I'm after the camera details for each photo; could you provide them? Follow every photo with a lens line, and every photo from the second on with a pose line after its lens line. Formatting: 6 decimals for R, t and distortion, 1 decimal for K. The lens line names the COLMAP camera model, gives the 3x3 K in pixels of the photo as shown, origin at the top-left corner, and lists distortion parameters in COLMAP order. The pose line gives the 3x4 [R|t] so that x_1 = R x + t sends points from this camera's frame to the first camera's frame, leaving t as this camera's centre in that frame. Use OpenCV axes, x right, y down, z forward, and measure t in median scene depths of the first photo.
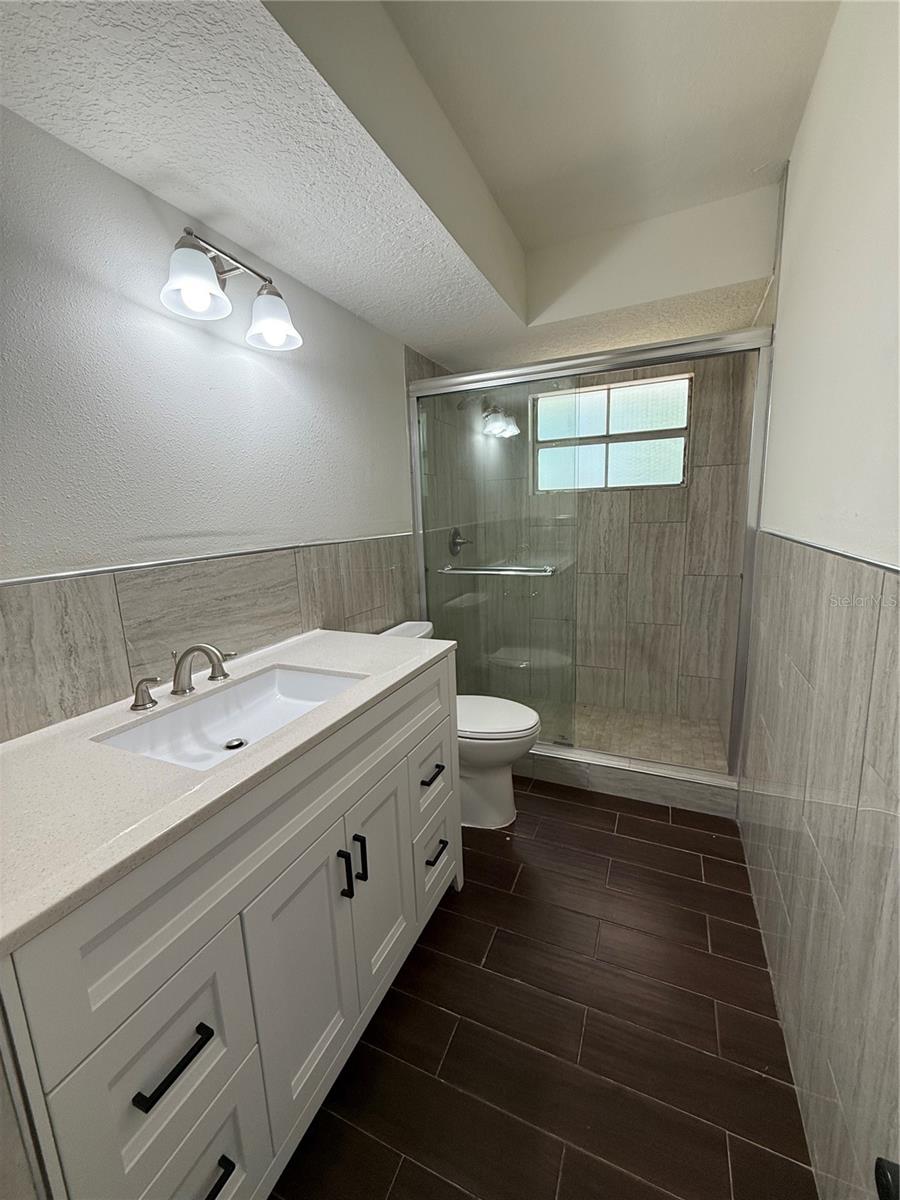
lens RADIAL K [[480.3, 0, 451.5], [0, 480.3, 600.5], [0, 0, 1]] dist [0.000314, 0.000136]
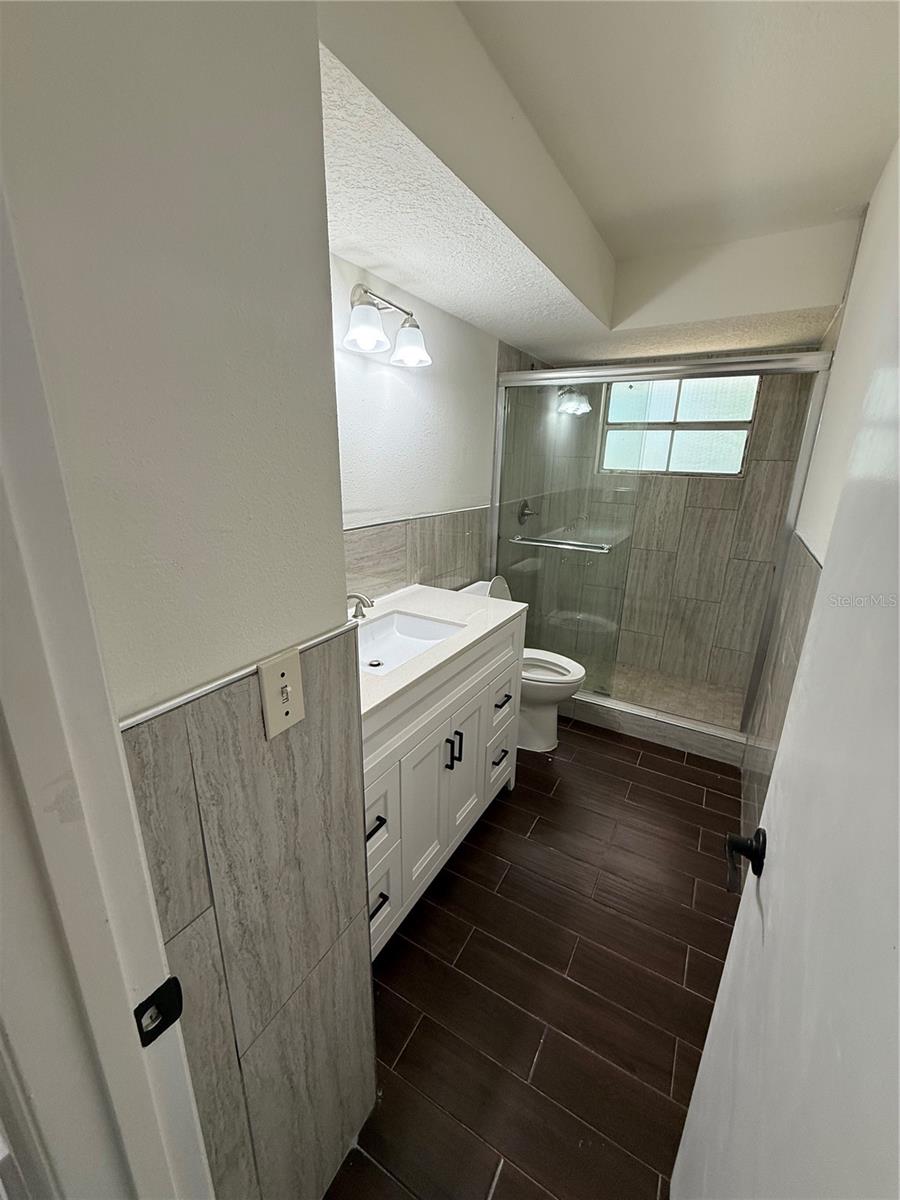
lens RADIAL K [[480.3, 0, 450.5], [0, 480.3, 599.4], [0, 0, 1]] dist [0.000314, 0.000136]
pose [[0.992389, 0.086453, -0.087693, -0.054739], [-0.076822, 0.991198, 0.107822, -0.032671], [0.096242, -0.100265, 0.990295, -0.188086]]
